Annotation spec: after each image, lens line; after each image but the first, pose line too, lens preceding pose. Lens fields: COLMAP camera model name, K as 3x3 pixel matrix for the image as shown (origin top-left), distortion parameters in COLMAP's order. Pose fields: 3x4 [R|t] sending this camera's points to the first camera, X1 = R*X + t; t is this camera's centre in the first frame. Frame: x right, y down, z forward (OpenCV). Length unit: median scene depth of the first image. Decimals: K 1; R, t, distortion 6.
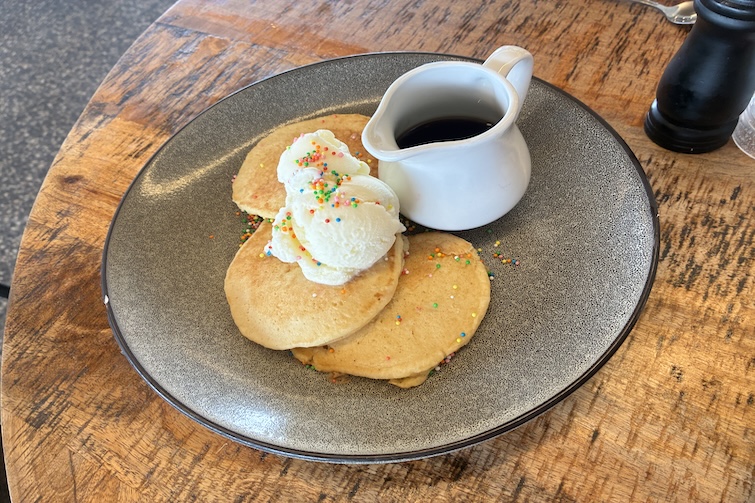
lens RADIAL K [[551.8, 0, 376.8], [0, 551.8, 258.1], [0, 0, 1]] dist [0.022515, 0.002194]
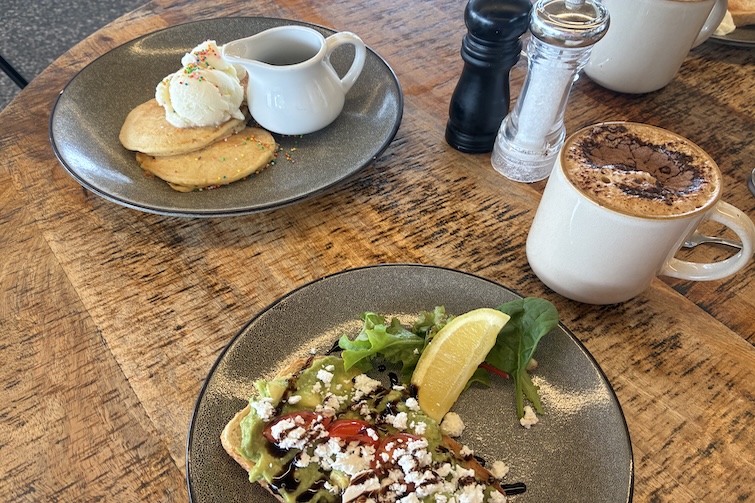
lens RADIAL K [[551.8, 0, 379.9], [0, 551.8, 246.6], [0, 0, 1]] dist [0.022515, 0.002194]
pose [[0.908265, 0.383410, -0.167482, 0.829271], [-0.392990, 0.919145, -0.027045, 0.173667], [0.143571, 0.090383, 0.985504, -0.437925]]
